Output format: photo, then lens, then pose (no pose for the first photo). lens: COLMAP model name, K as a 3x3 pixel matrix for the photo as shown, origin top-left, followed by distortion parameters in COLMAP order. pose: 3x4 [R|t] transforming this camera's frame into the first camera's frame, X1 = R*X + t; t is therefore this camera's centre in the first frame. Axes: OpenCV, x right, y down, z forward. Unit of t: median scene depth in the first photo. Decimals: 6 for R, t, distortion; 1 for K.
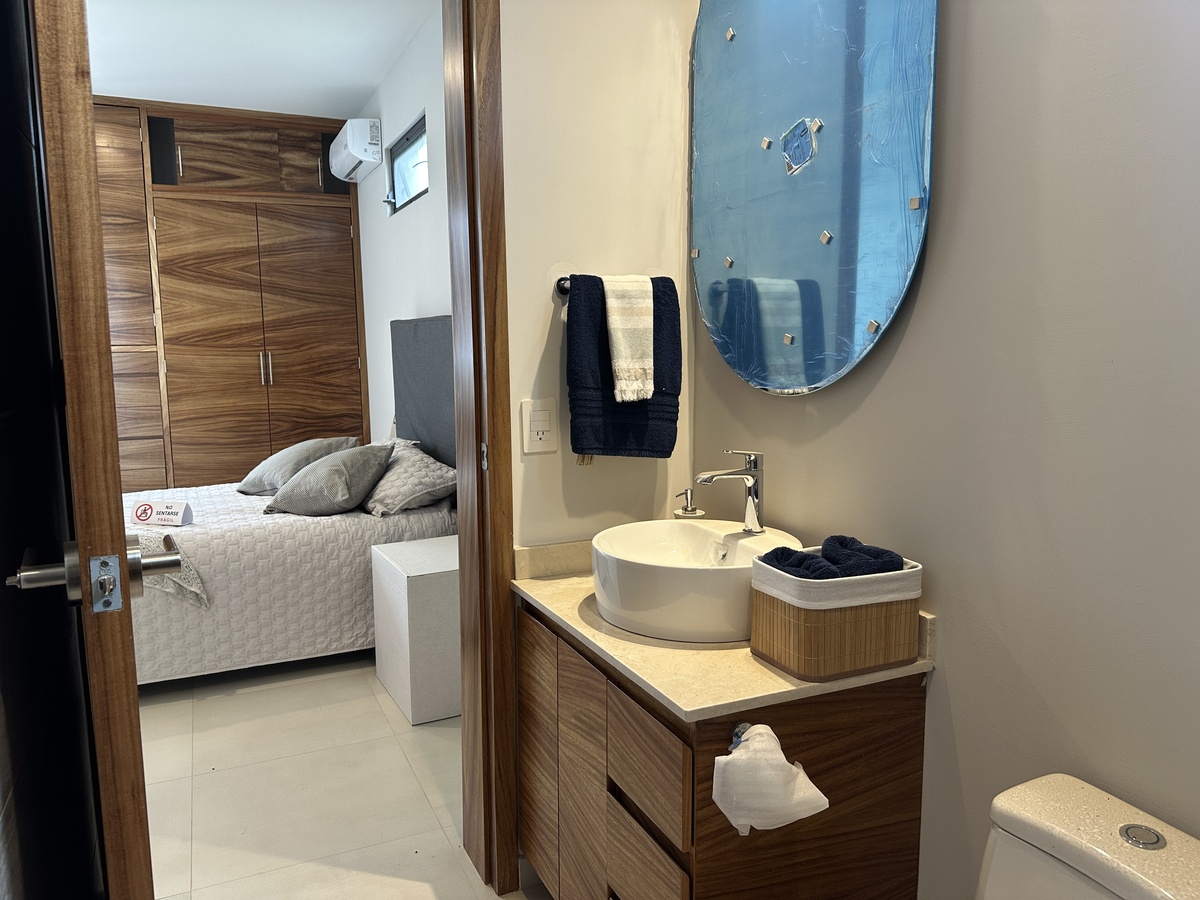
lens RADIAL K [[840.9, 0, 593.1], [0, 840.9, 451.1], [0, 0, 1]] dist [0.079142, -0.104332]
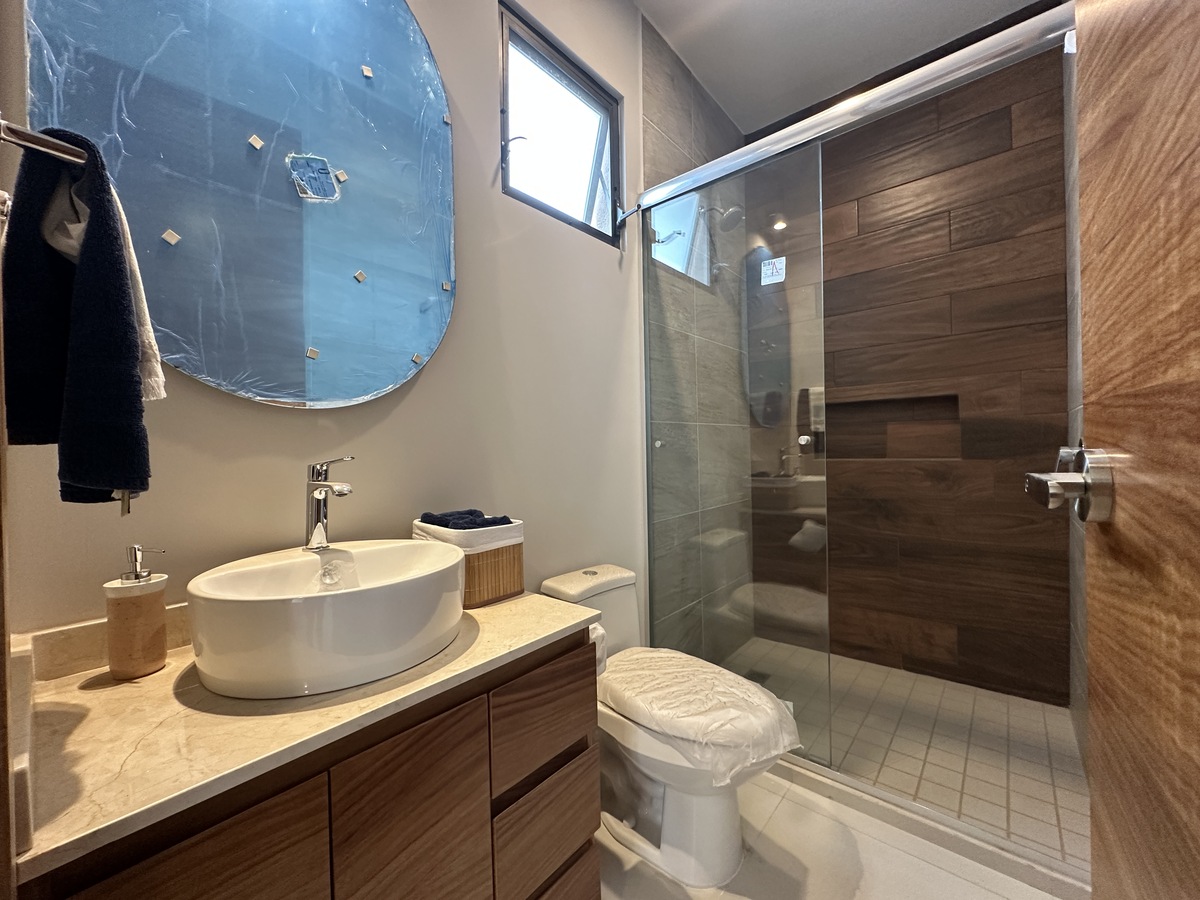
lens RADIAL K [[475.6, 0, 597.0], [0, 475.6, 450.1], [0, 0, 1]] dist [0.002503, -0.000048]
pose [[-0.421267, 0.013534, 0.906836, -0.461450], [0.135266, 0.989643, 0.048068, 0.003309], [-0.896793, 0.142914, -0.418734, 0.993952]]
